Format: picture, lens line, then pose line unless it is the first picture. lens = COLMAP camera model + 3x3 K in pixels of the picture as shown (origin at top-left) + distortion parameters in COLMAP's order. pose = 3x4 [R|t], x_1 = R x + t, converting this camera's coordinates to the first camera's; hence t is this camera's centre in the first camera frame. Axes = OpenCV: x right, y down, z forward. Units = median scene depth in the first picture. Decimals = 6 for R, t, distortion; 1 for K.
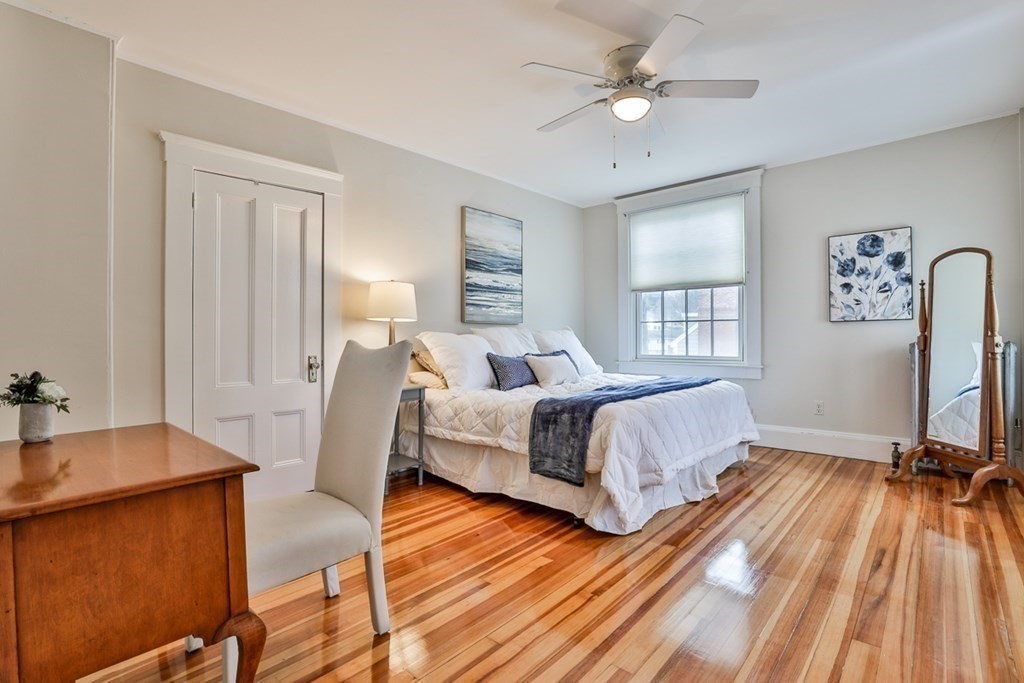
lens RADIAL K [[484.7, 0, 516.1], [0, 484.7, 338.4], [0, 0, 1]] dist [-0.029688, 0.003417]
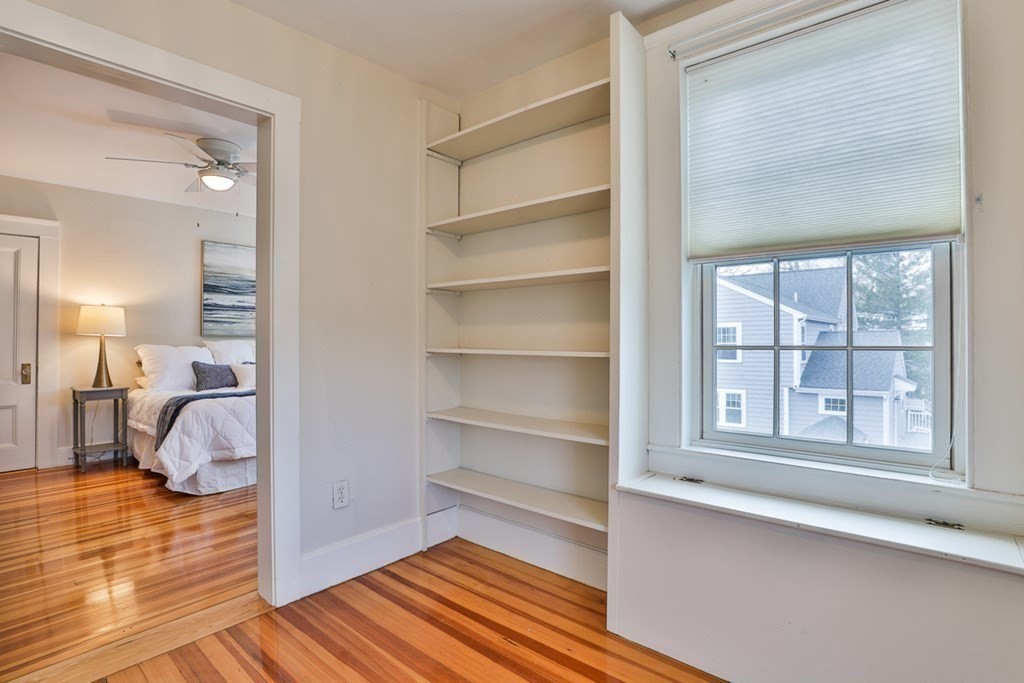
lens RADIAL K [[484.7, 0, 507.4], [0, 484.7, 339.2], [0, 0, 1]] dist [-0.029688, 0.003417]
pose [[0.999313, 0.000364, 0.037050, 0.612186], [0.000089, 0.999925, -0.012223, -0.010339], [-0.037052, 0.012218, 0.999239, -0.228912]]
